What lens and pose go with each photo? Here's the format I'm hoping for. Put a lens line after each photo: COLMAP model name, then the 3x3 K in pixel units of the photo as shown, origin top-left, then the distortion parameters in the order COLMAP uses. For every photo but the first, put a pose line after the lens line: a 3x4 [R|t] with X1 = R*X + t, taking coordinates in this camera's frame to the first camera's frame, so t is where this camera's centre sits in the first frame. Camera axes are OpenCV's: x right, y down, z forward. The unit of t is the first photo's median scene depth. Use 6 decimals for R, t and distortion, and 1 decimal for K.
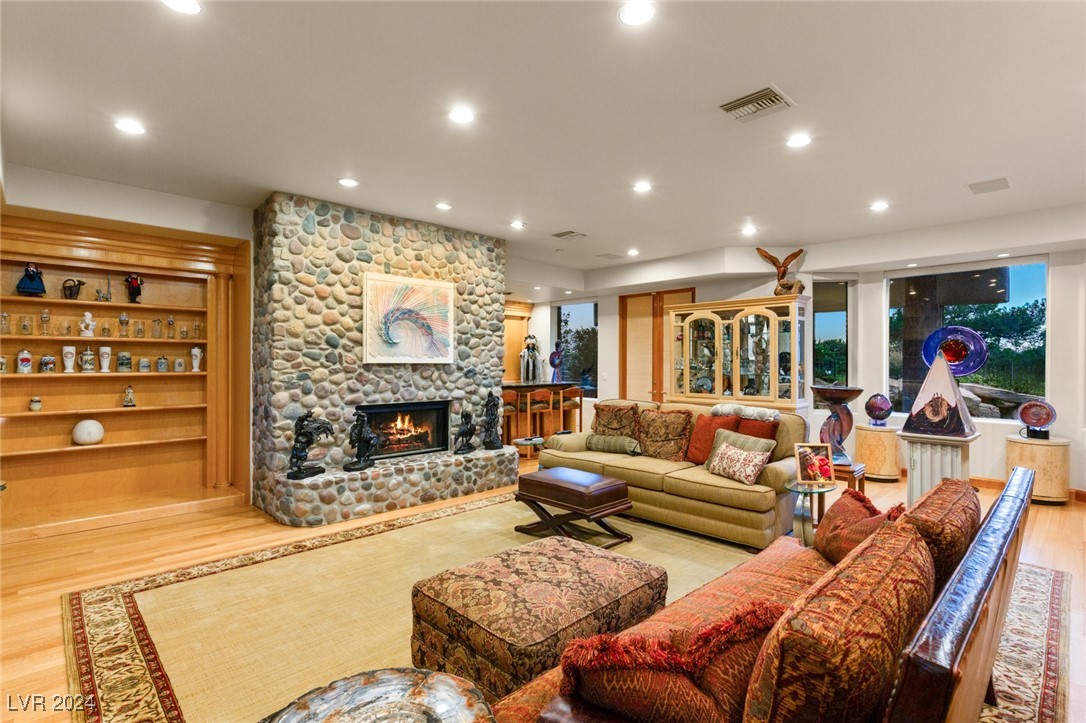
lens RADIAL K [[520.3, 0, 543.7], [0, 520.3, 360.4], [0, 0, 1]] dist [0.002422, 0.000117]
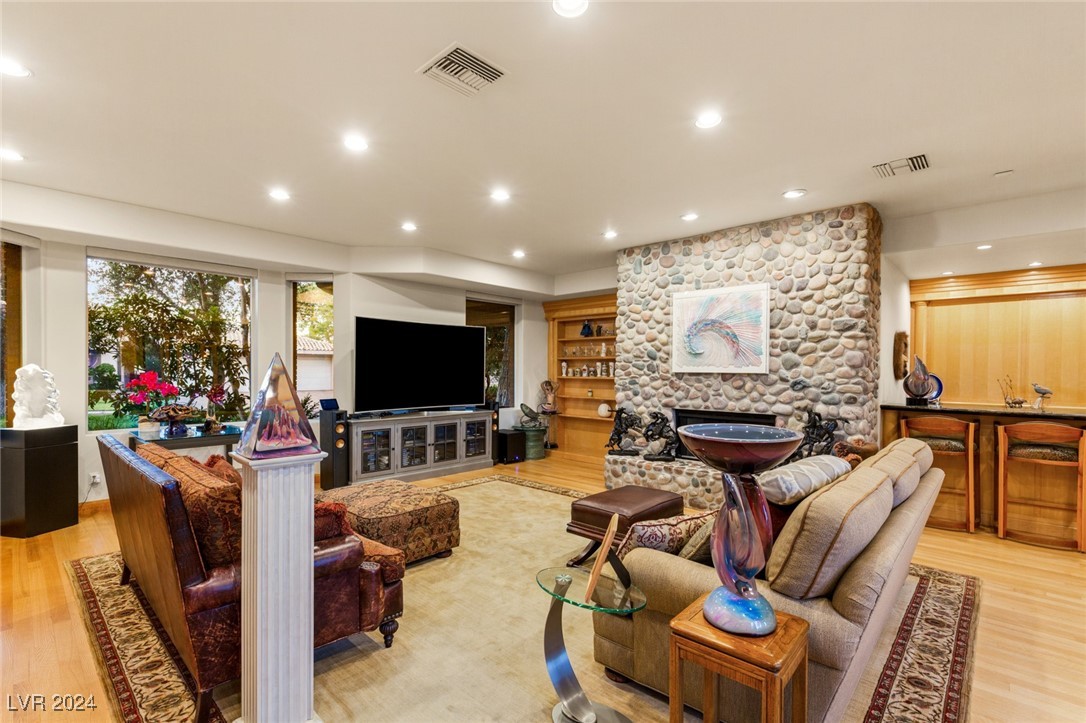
lens RADIAL K [[489.3, 0, 543.2], [0, 489.3, 373.6], [0, 0, 1]] dist [0.009346, -0.003306]
pose [[0.051685, 0.006149, -0.998645, 0.682396], [-0.001026, 0.999981, 0.006104, 0.001718], [0.998663, 0.000709, 0.051690, 0.612486]]
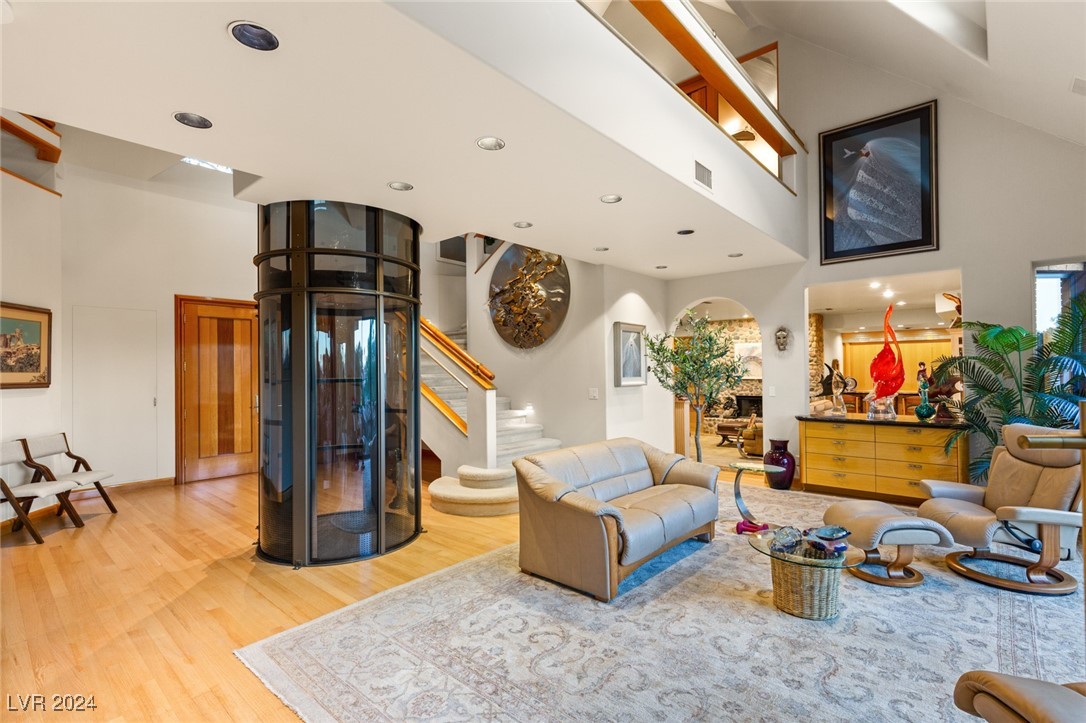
lens RADIAL K [[489.3, 0, 552.2], [0, 489.3, 368.0], [0, 0, 1]] dist [0.009346, -0.003306]
pose [[0.079199, -0.008571, -0.996822, 1.877424], [0.016895, 0.999831, -0.007255, -0.044142], [0.996716, -0.016267, 0.079330, -0.092357]]
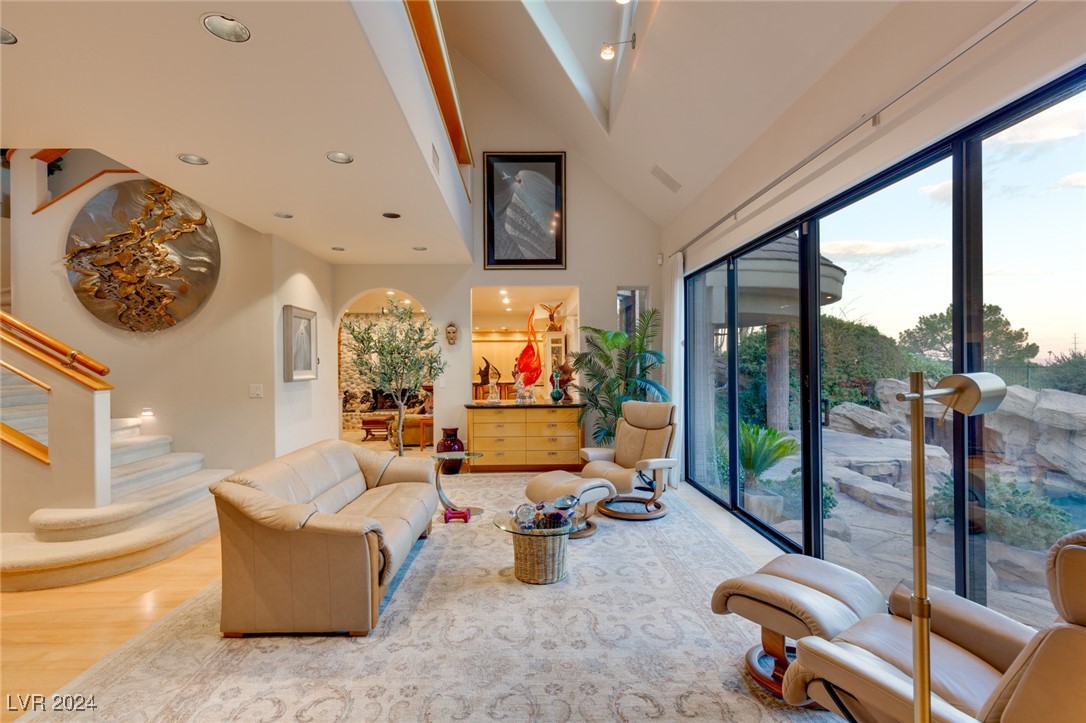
lens RADIAL K [[489.3, 0, 521.1], [0, 489.3, 364.8], [0, 0, 1]] dist [0.009346, -0.003306]
pose [[0.714956, -0.003369, -0.699161, 1.769426], [0.013372, 0.999871, 0.008857, -0.042284], [0.699042, -0.015682, 0.714909, -0.209822]]
